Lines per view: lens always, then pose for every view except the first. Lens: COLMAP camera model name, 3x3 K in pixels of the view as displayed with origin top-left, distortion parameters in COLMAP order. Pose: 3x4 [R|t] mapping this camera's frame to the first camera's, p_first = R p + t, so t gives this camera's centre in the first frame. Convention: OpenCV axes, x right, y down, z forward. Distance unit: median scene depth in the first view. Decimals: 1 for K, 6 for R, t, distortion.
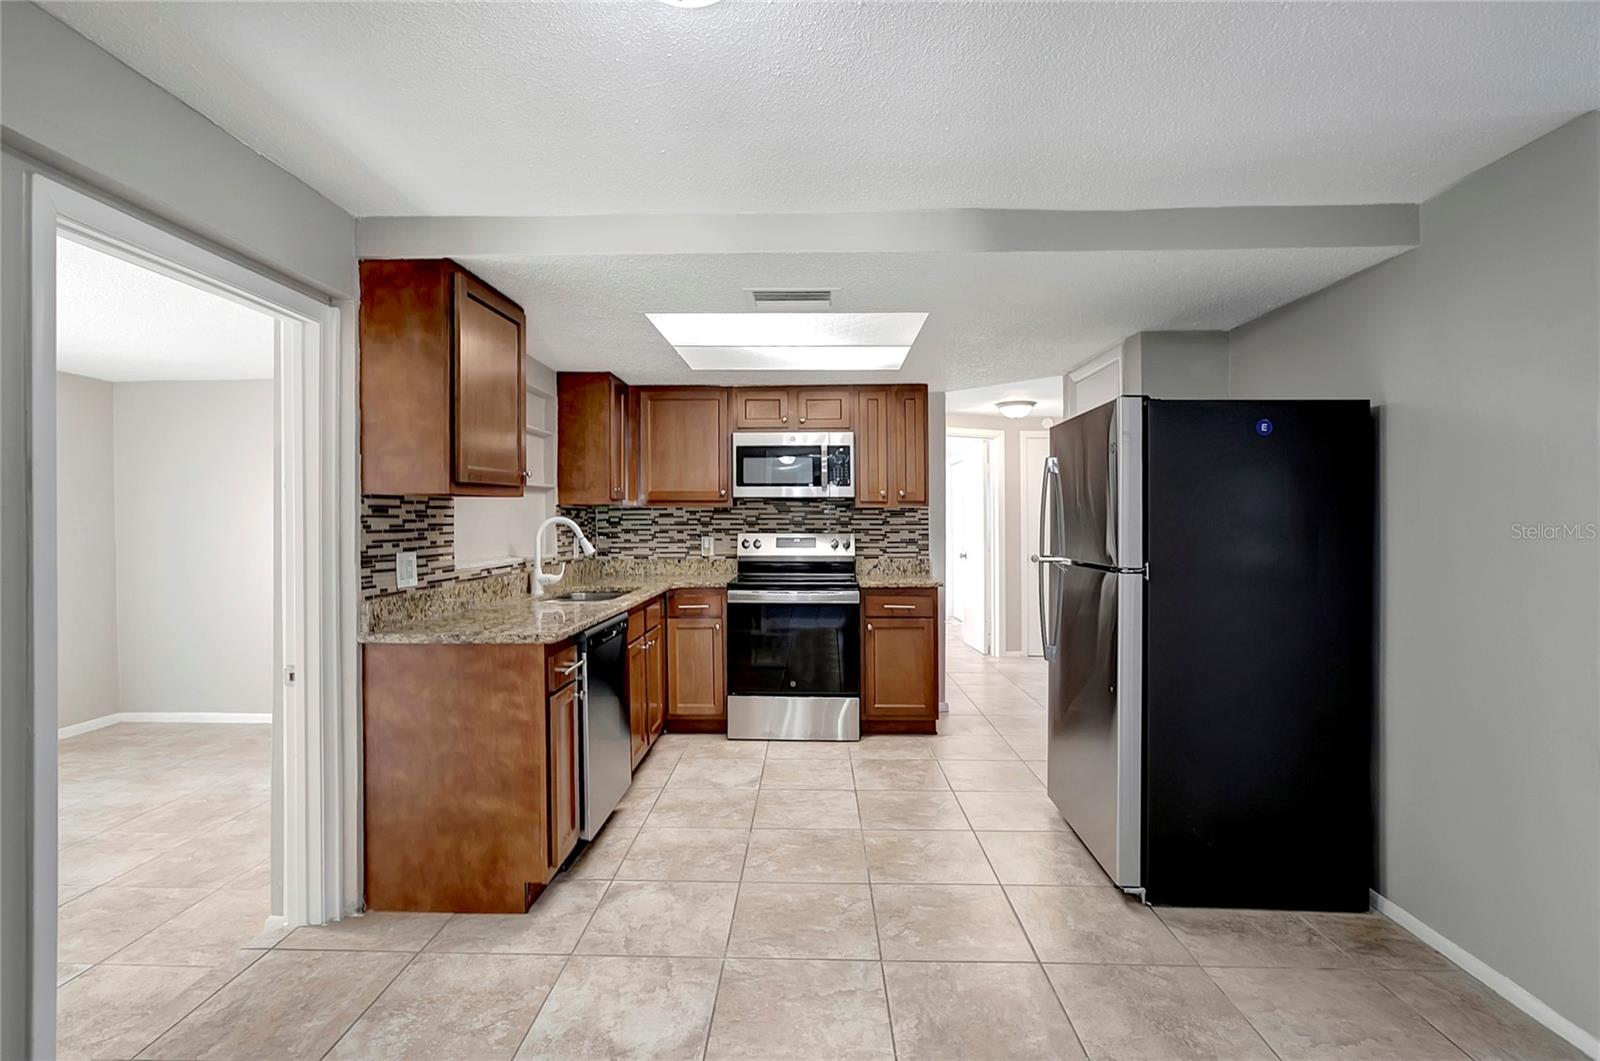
lens RADIAL K [[752.1, 0, 784.0], [0, 752.1, 514.5], [0, 0, 1]] dist [-0.017554, 0.000643]
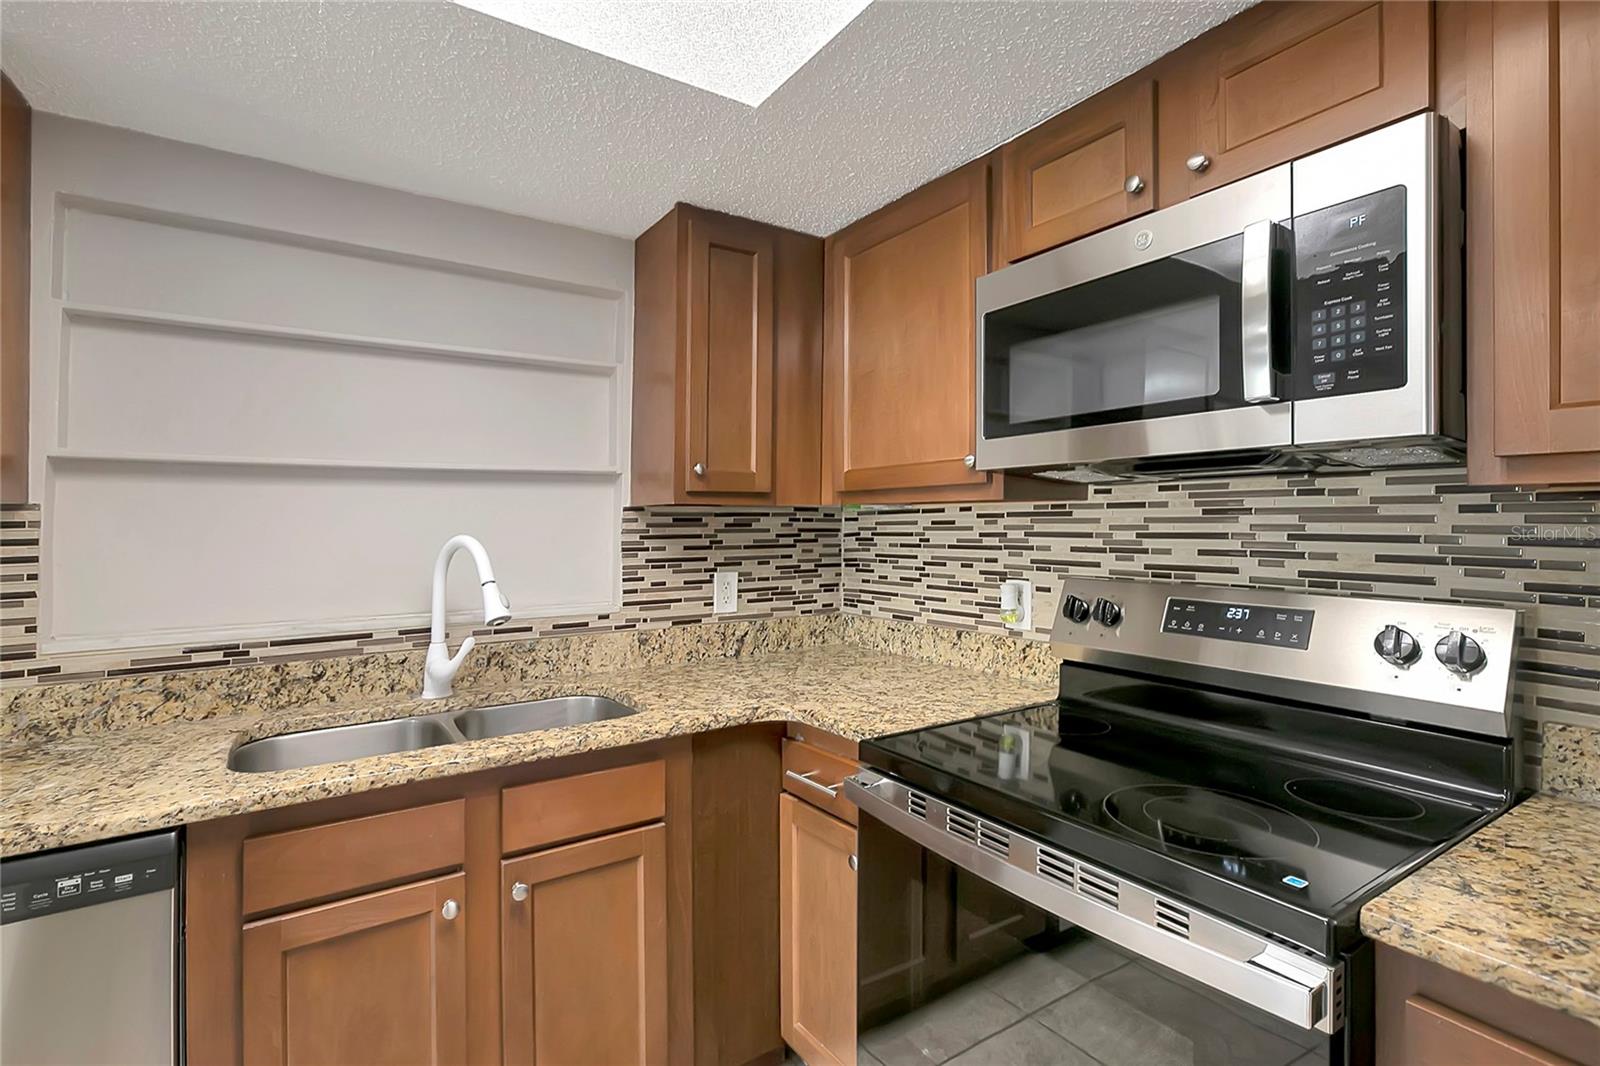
lens RADIAL K [[756.1, 0, 800.0], [0, 756.1, 533.0], [0, 0, 1]] dist [-0.021968, 0.016191]
pose [[0.586275, 0.008460, -0.810068, 0.168278], [0.013864, 0.999694, 0.020475, -0.004731], [0.809993, -0.023235, 0.585979, 0.797272]]
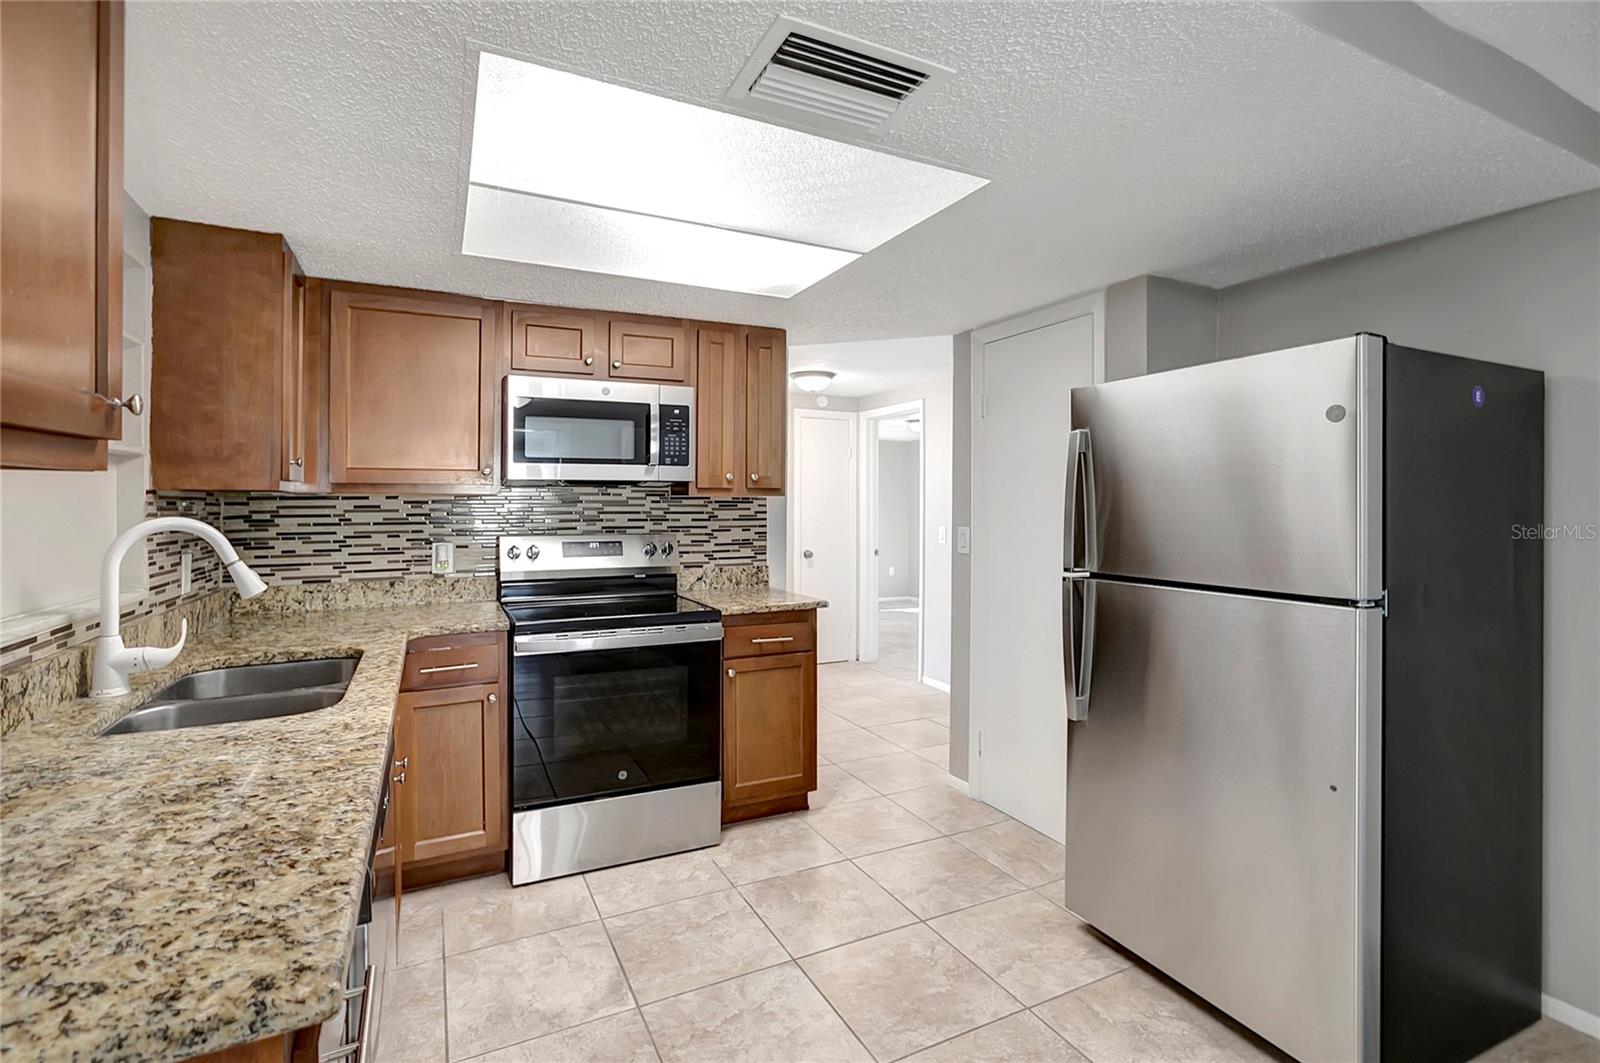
lens RADIAL K [[742.9, 0, 785.6], [0, 742.9, 491.7], [0, 0, 1]] dist [-0.031368, 0.020926]
pose [[0.882785, 0.006826, 0.469728, -0.161009], [-0.002412, 0.999947, -0.009998, -0.008115], [-0.469771, 0.007693, 0.882755, 0.385137]]
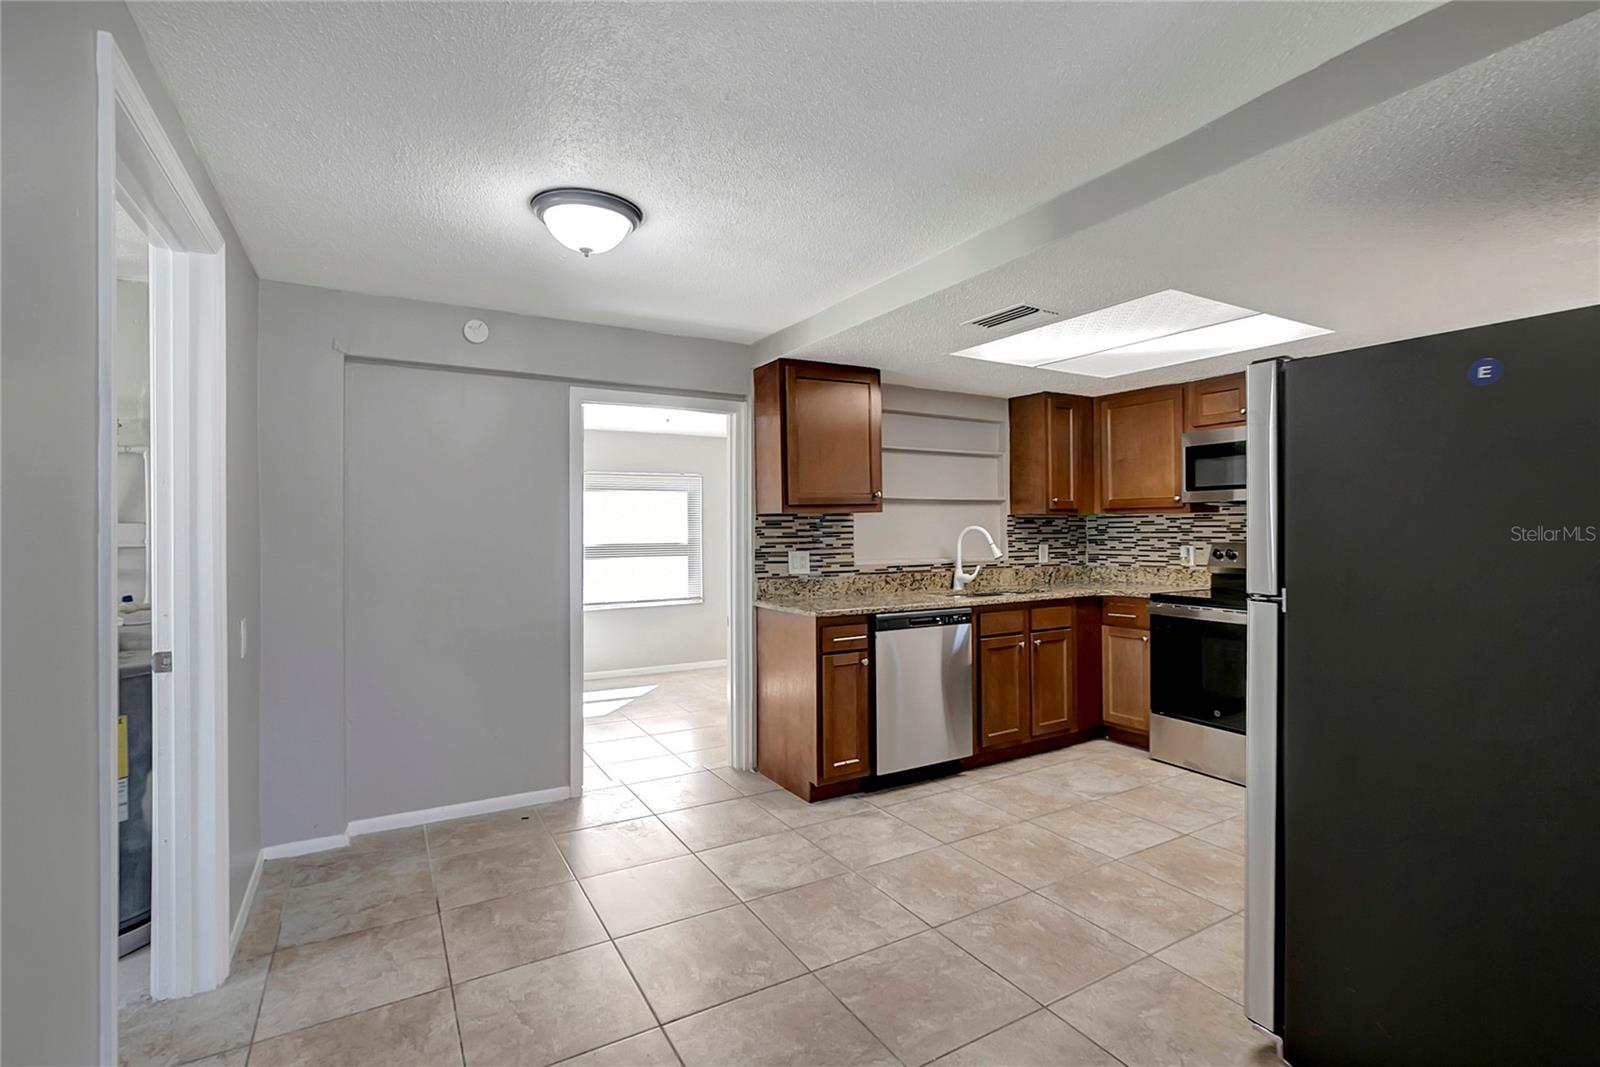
lens RADIAL K [[736.3, 0, 783.6], [0, 736.3, 516.7], [0, 0, 1]] dist [-0.063734, 0.041686]
pose [[0.515290, -0.015824, -0.856870, 0.475466], [0.011338, 0.999868, -0.011647, -0.001392], [0.856941, -0.003713, 0.515401, 0.130295]]
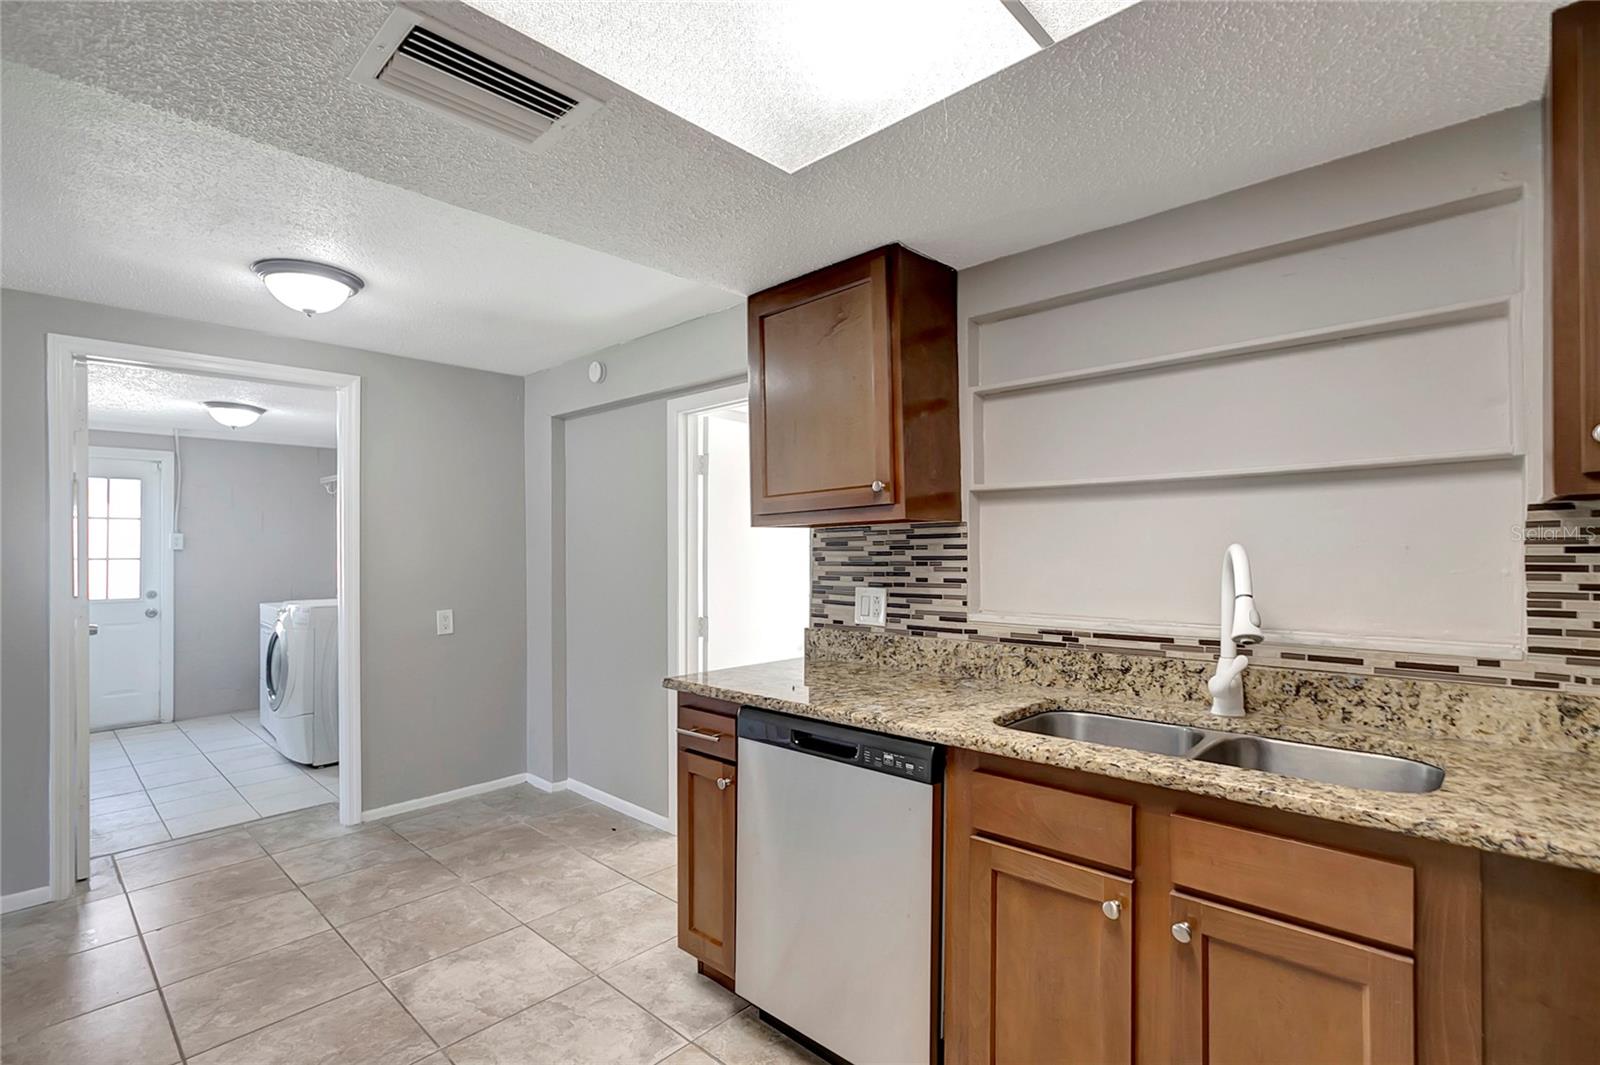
lens RADIAL K [[739.0, 0, 791.9], [0, 739.0, 541.4], [0, 0, 1]] dist [-0.016405, 0.000950]
pose [[-0.658846, -0.001939, -0.752275, 0.154387], [0.013134, 0.999815, -0.014080, 0.003326], [0.752163, -0.019157, -0.658698, 0.961124]]
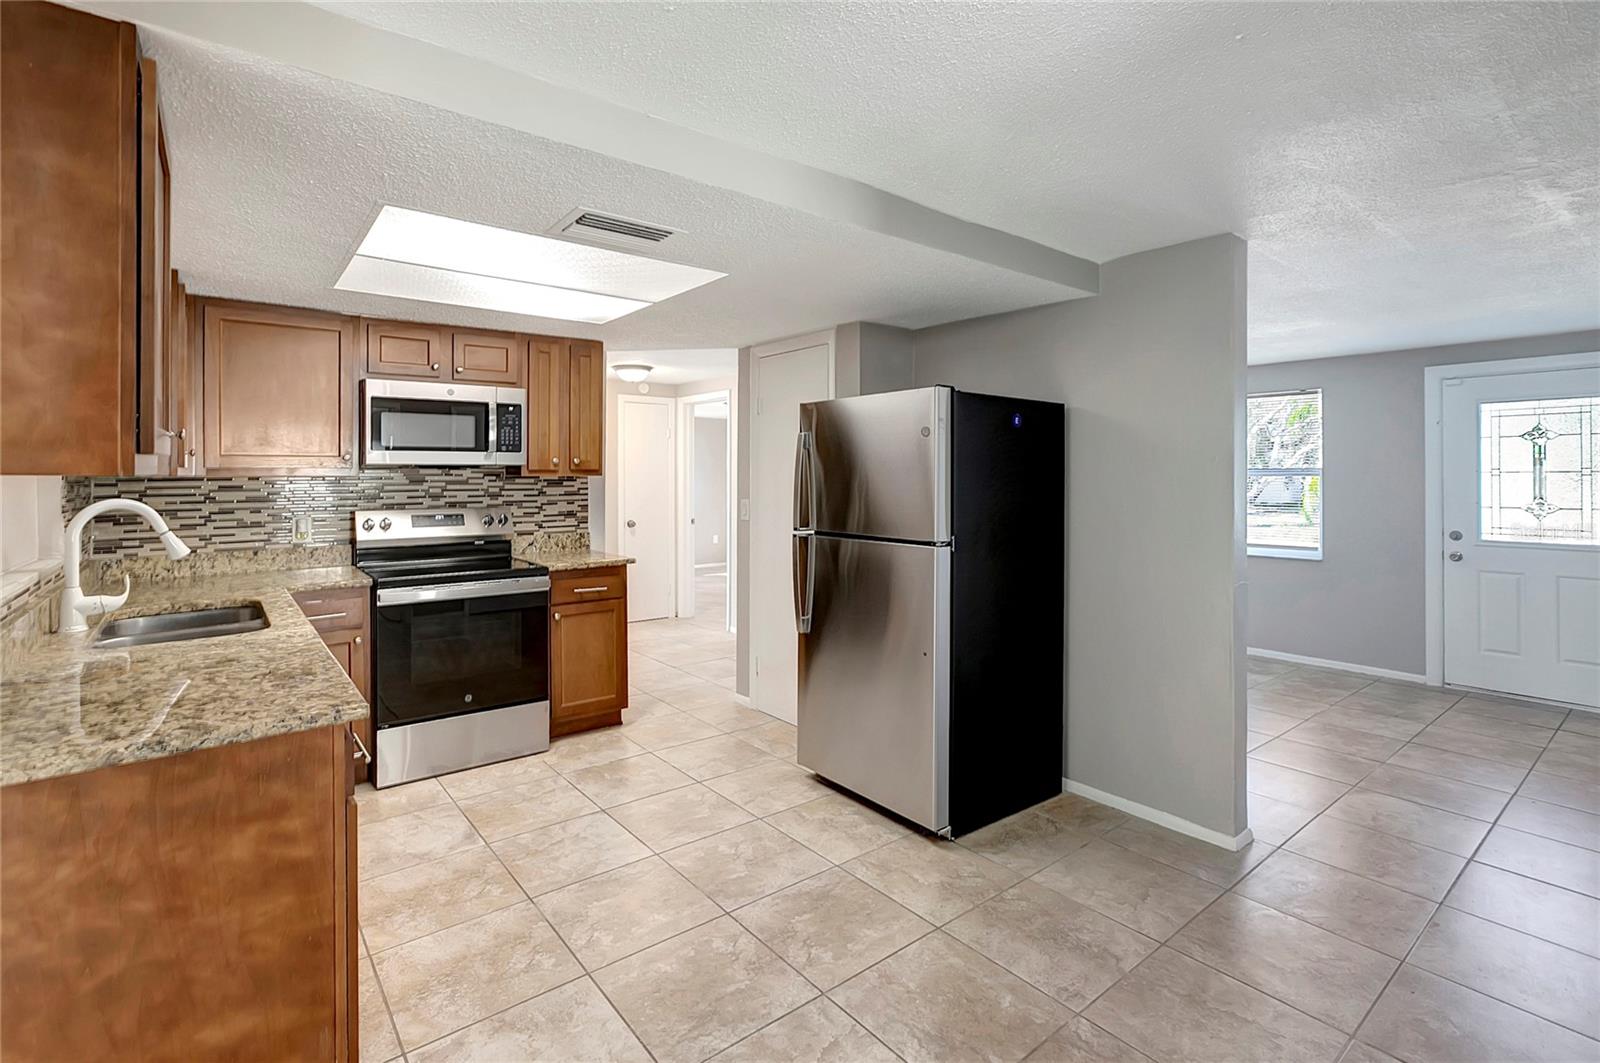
lens RADIAL K [[754.1, 0, 787.3], [0, 754.1, 474.5], [0, 0, 1]] dist [-0.024824, 0.015993]
pose [[0.762251, -0.002174, 0.647278, -0.246295], [-0.001817, 0.999983, 0.005499, -0.018953], [-0.647279, -0.005368, 0.762235, 0.171037]]
